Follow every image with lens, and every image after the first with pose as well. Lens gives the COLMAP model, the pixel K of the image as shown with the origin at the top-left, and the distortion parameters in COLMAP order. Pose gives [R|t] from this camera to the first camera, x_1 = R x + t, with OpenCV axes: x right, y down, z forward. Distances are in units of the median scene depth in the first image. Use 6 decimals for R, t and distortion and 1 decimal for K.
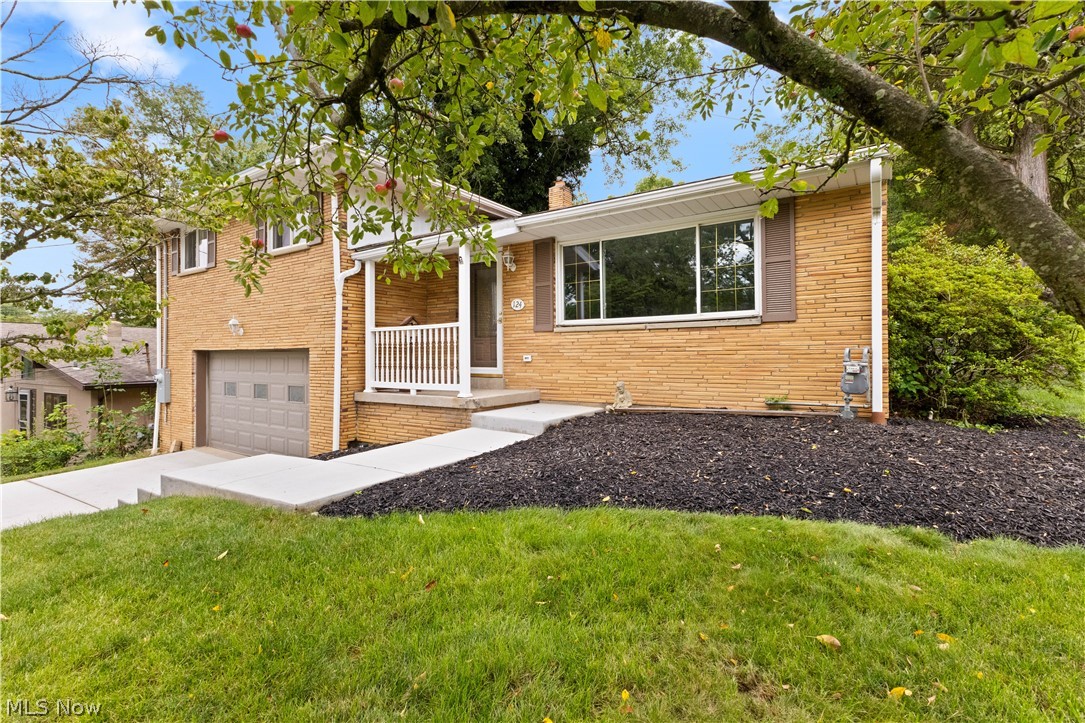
lens RADIAL K [[508.0, 0, 542.5], [0, 508.0, 361.5], [0, 0, 1]] dist [0.017107, 0.000001]
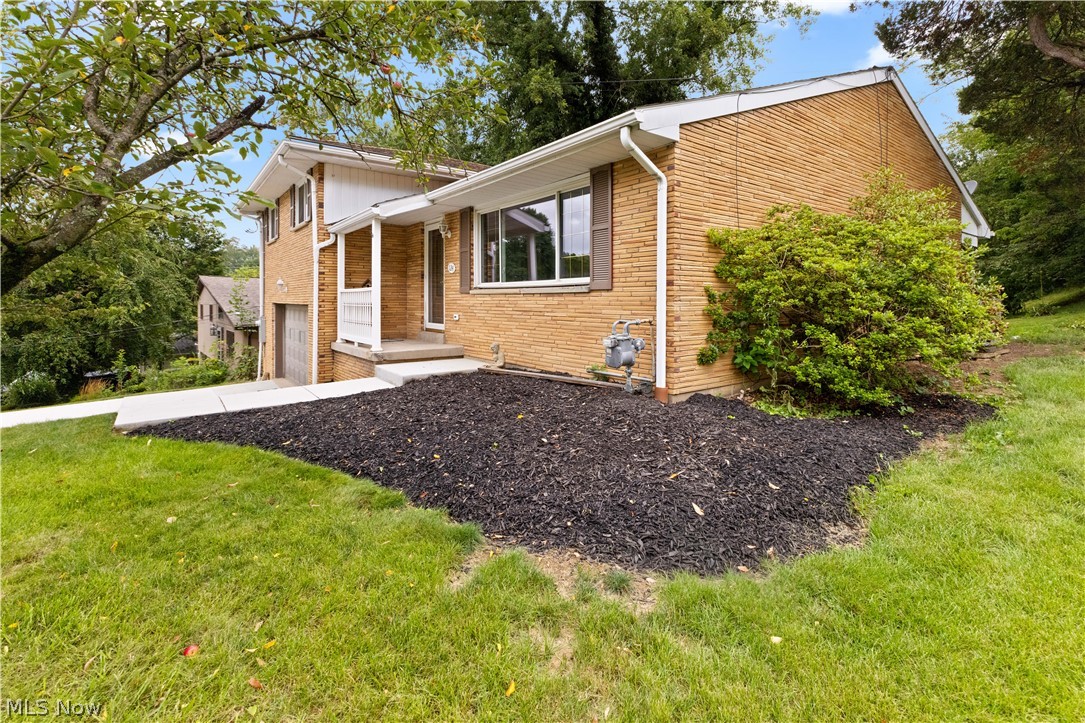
lens RADIAL K [[505.5, 0, 543.4], [0, 505.5, 320.5], [0, 0, 1]] dist [-0.000095, -0.000022]
pose [[0.945617, 0.024611, -0.324349, 0.521768], [-0.016643, 0.999488, 0.027318, -0.033460], [0.324855, -0.020434, 0.945543, 0.024473]]
